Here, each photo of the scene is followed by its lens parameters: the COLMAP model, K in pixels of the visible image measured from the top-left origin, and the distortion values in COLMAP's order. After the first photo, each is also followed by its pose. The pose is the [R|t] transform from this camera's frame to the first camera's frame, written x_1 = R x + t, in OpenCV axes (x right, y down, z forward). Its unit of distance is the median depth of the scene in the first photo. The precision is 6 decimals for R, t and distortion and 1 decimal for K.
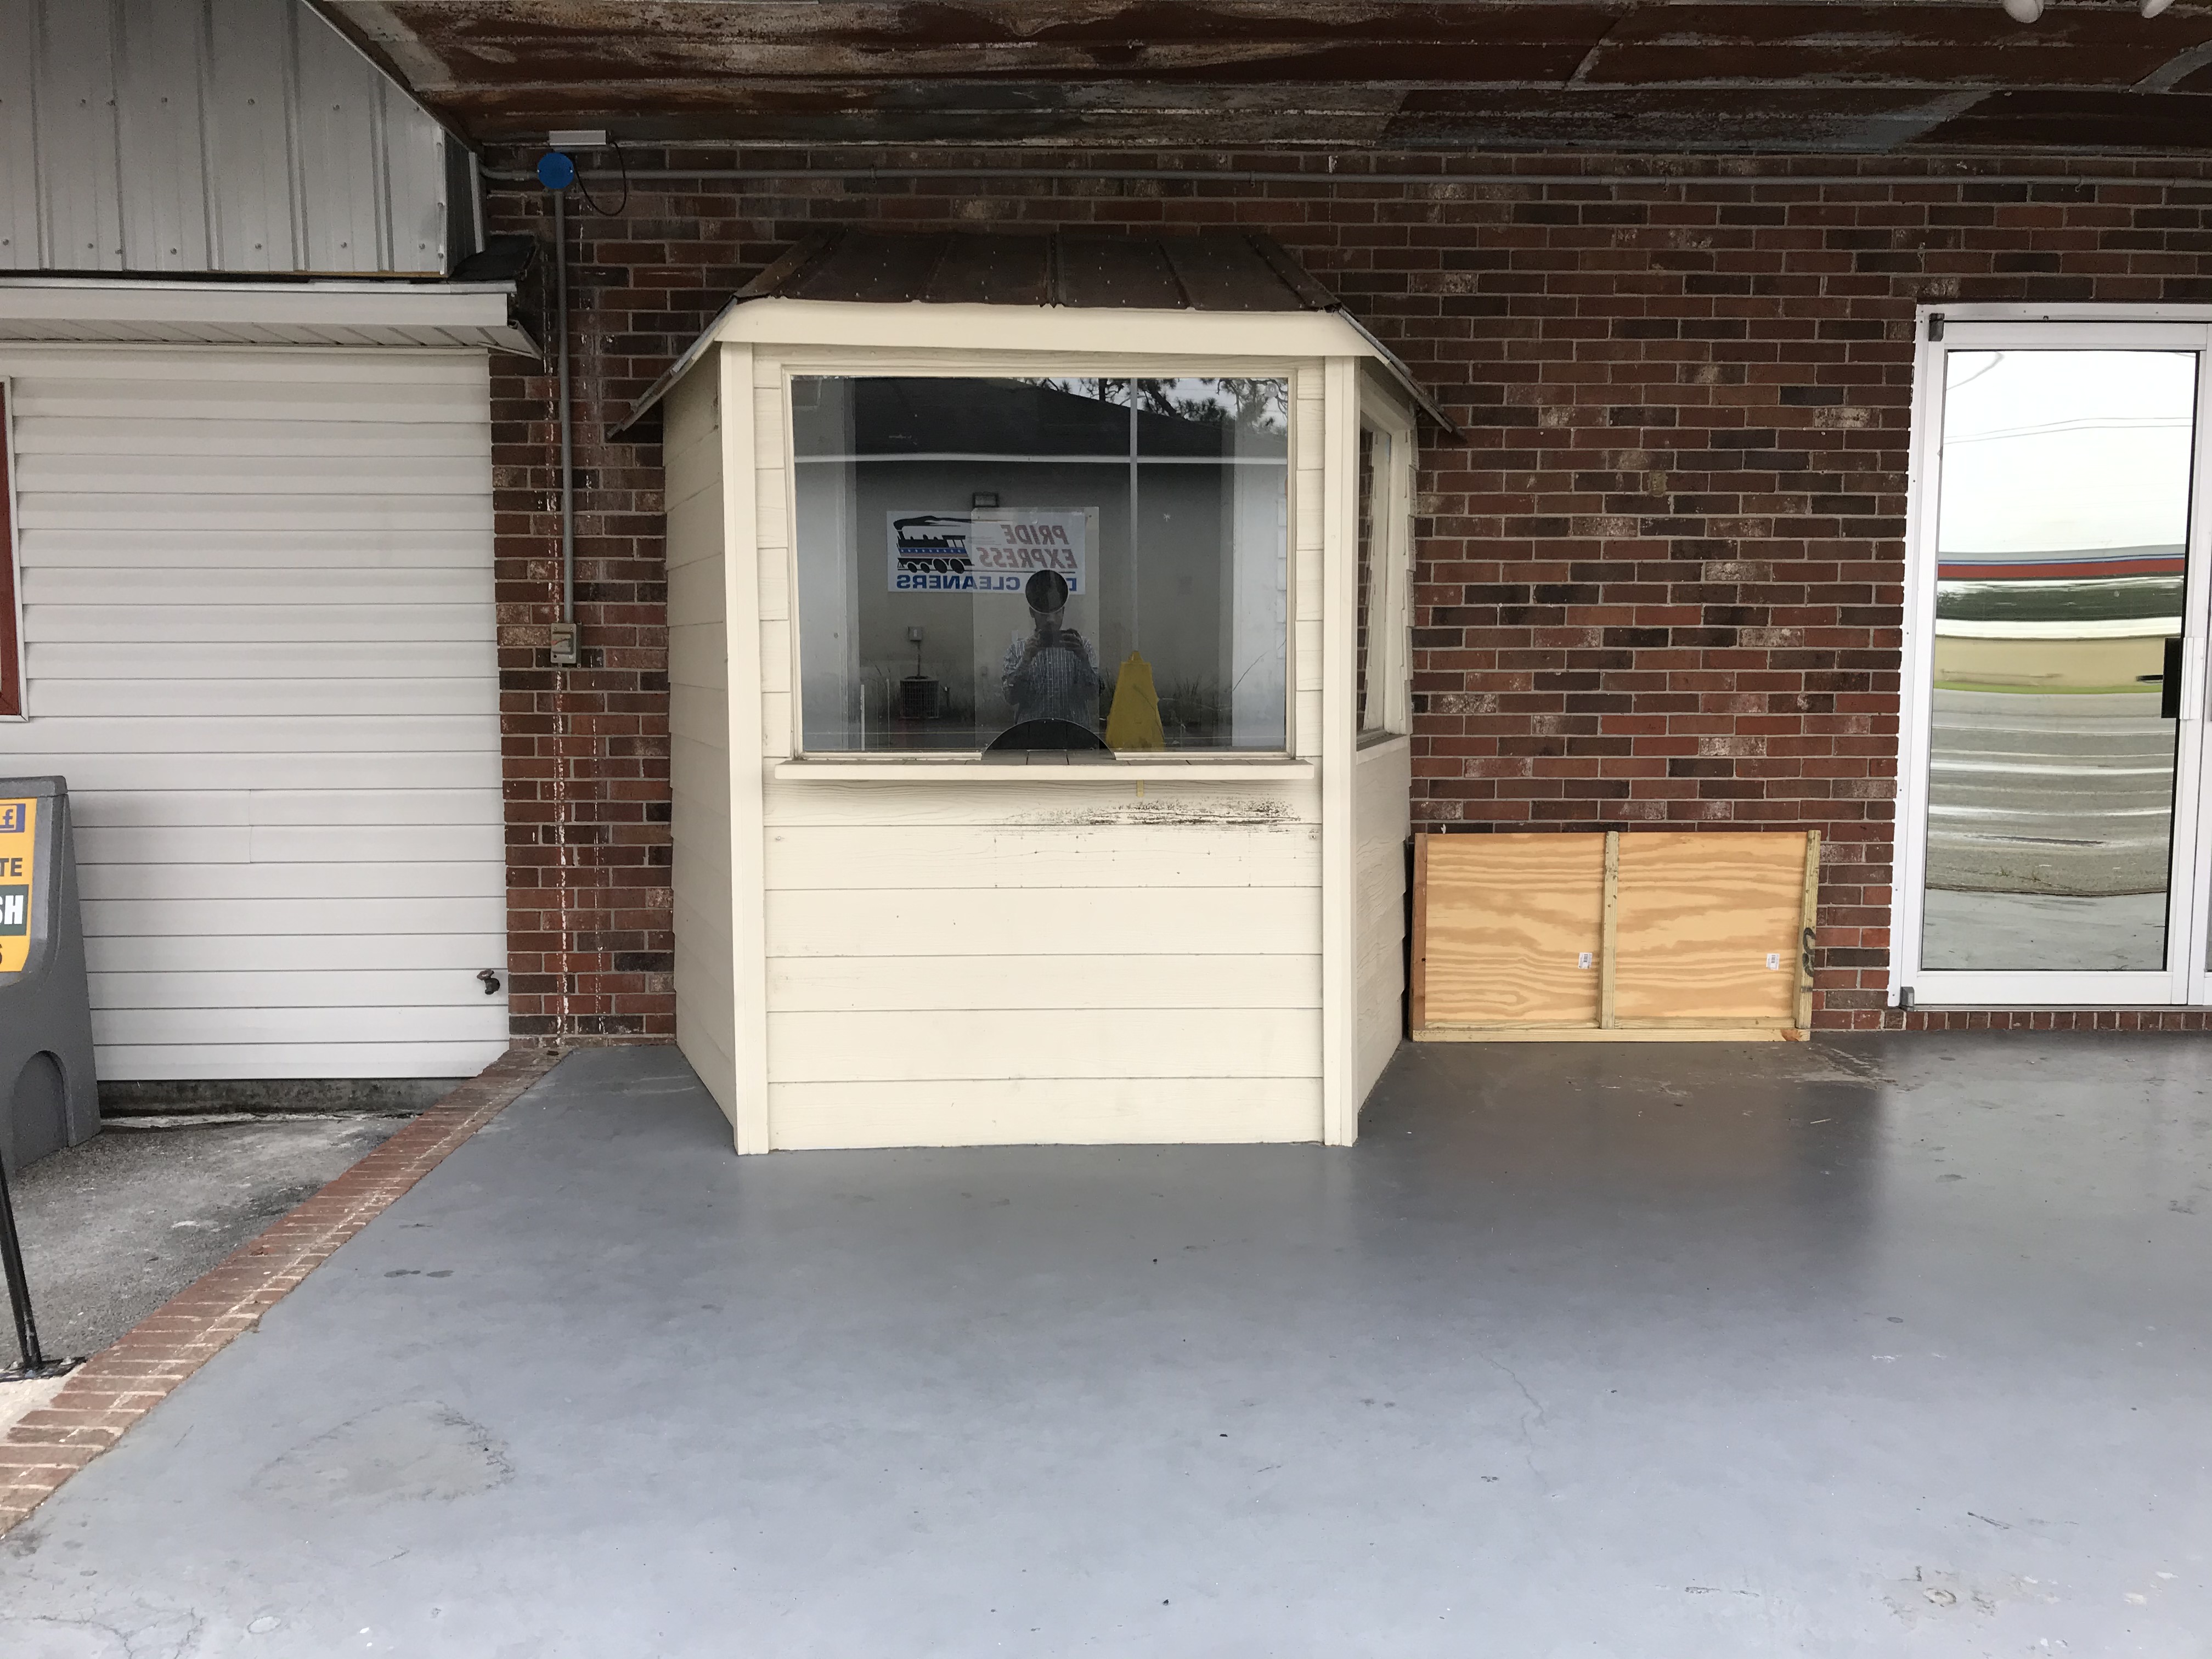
lens RADIAL K [[1829.3, 0, 1103.5], [0, 1829.3, 819.5], [0, 0, 1]] dist [0.075349, -0.092700]
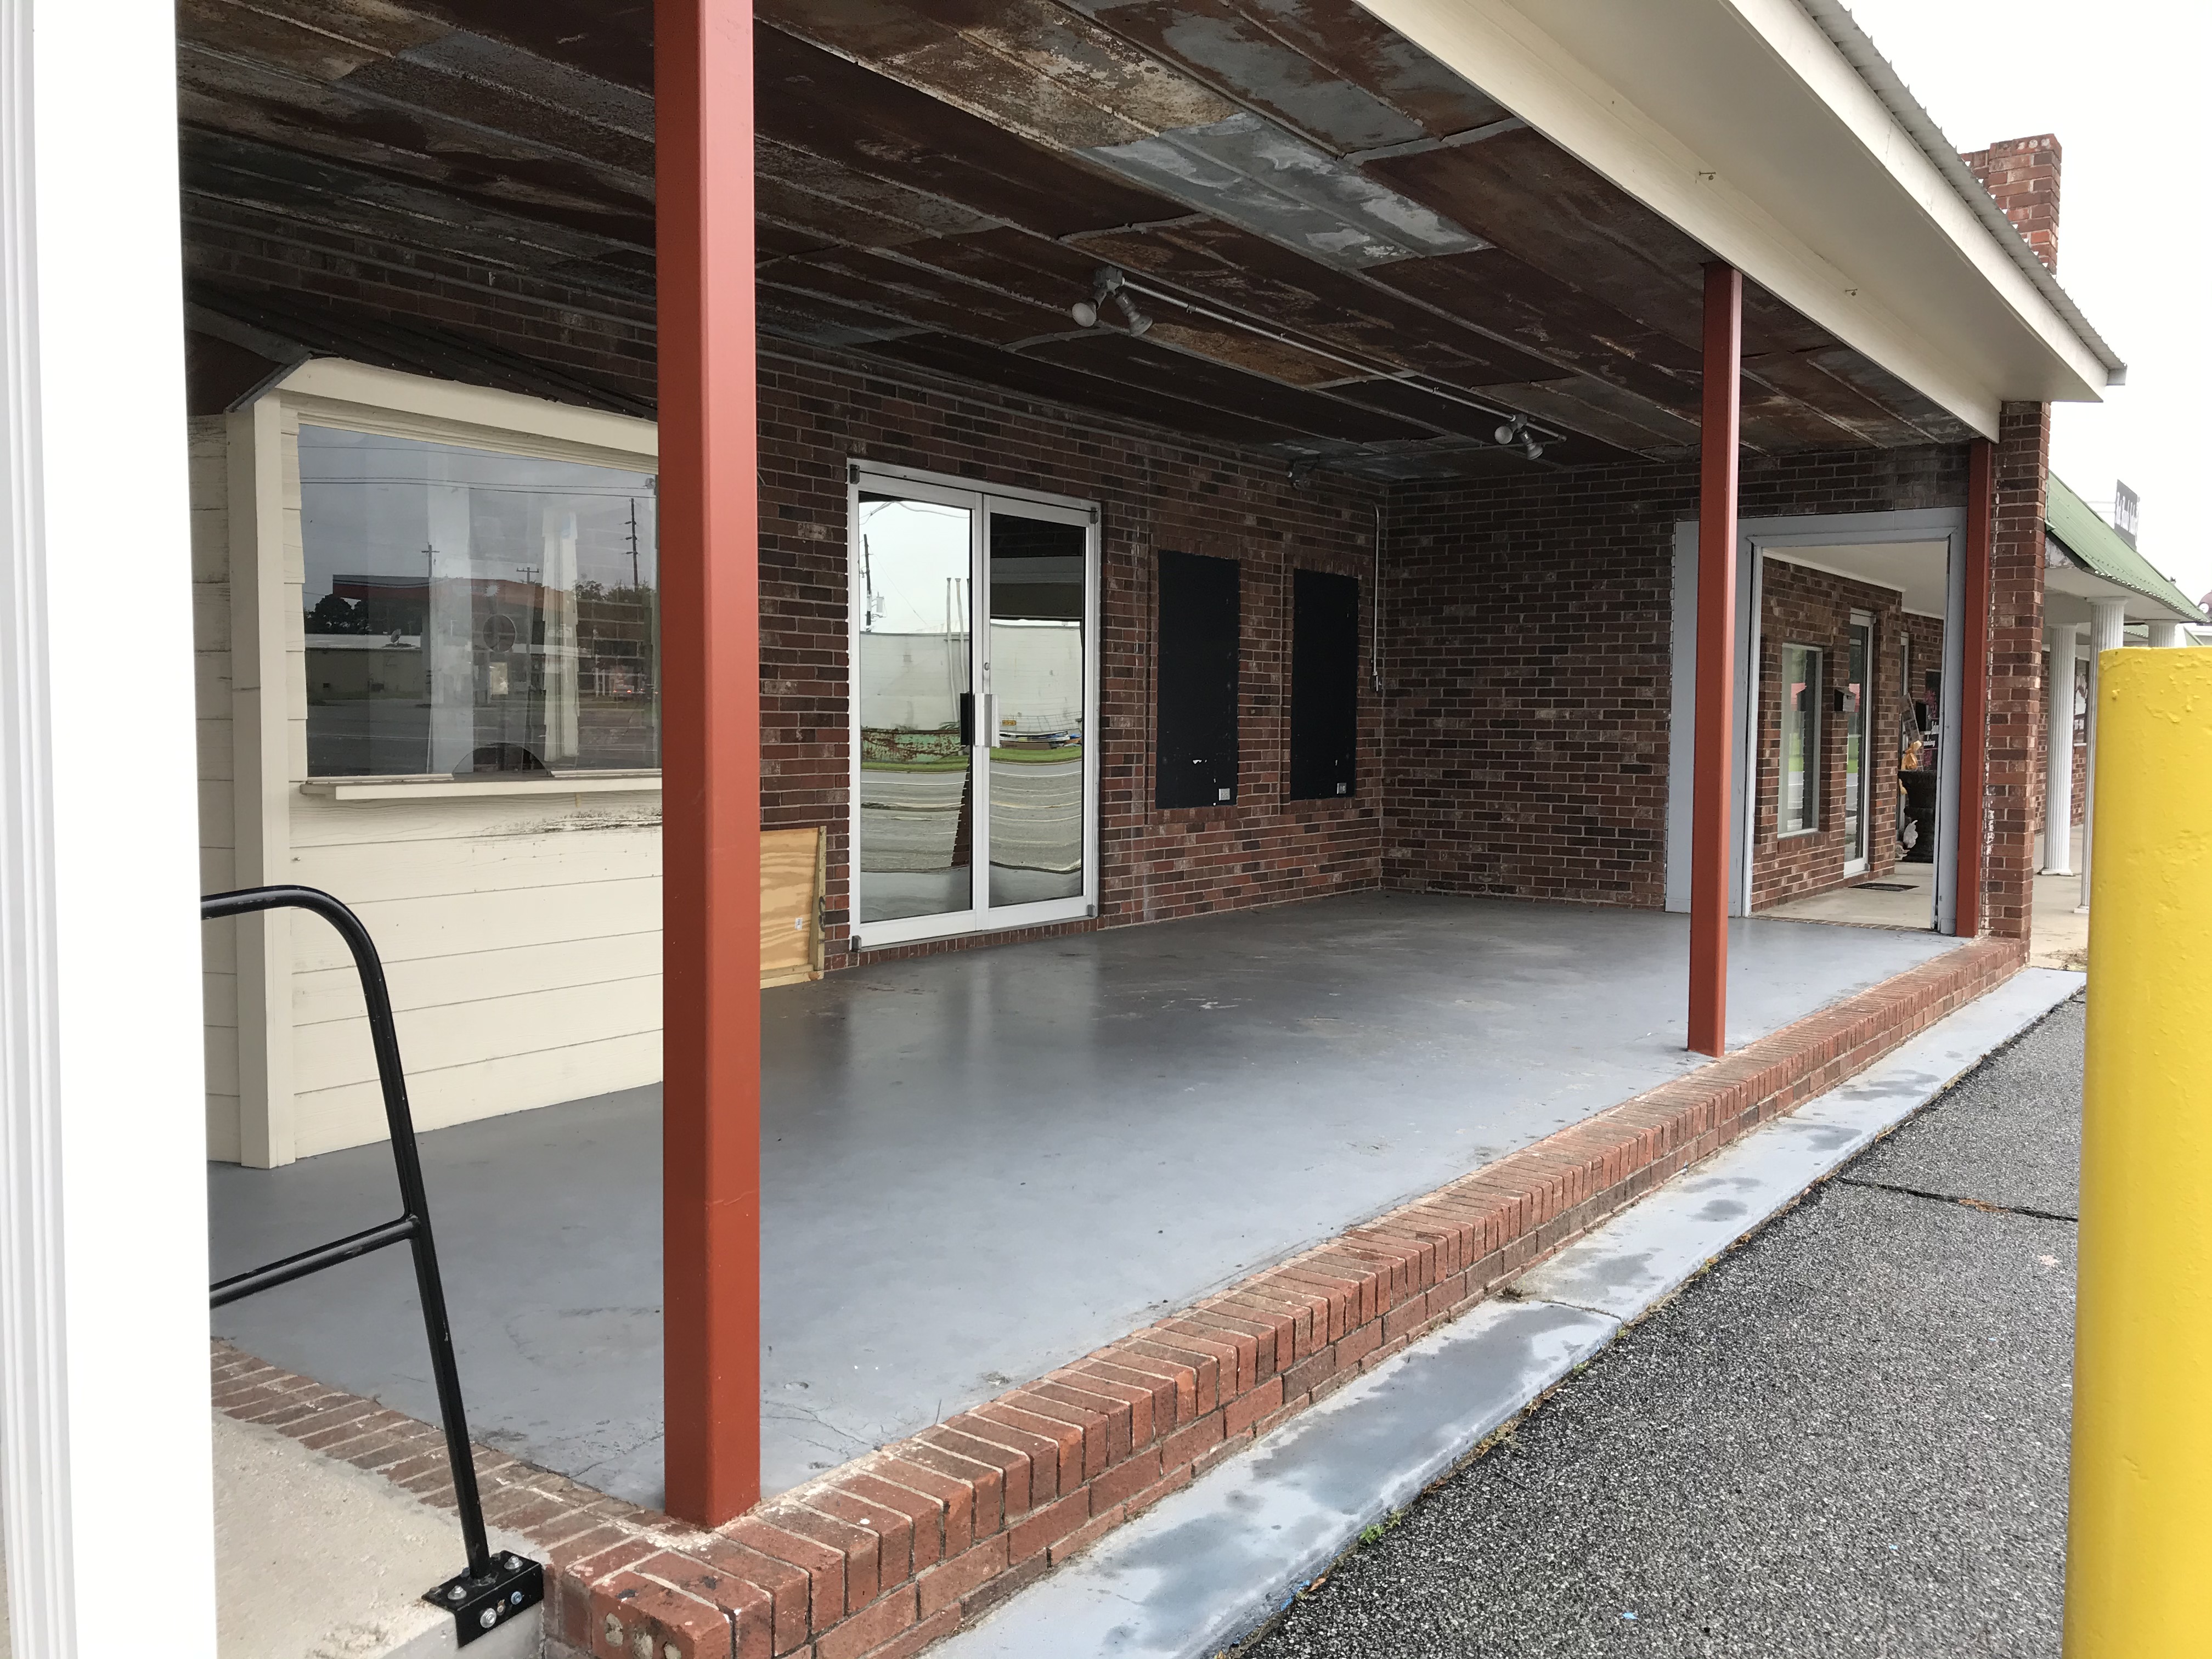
lens RADIAL K [[1829.3, 0, 1105.2], [0, 1829.3, 832.0], [0, 0, 1]] dist [0.075349, -0.092700]
pose [[0.604779, -0.048633, 0.794907, -0.587919], [0.071265, 0.997434, 0.006804, 0.016246], [-0.793199, 0.052534, 0.606693, -0.006842]]
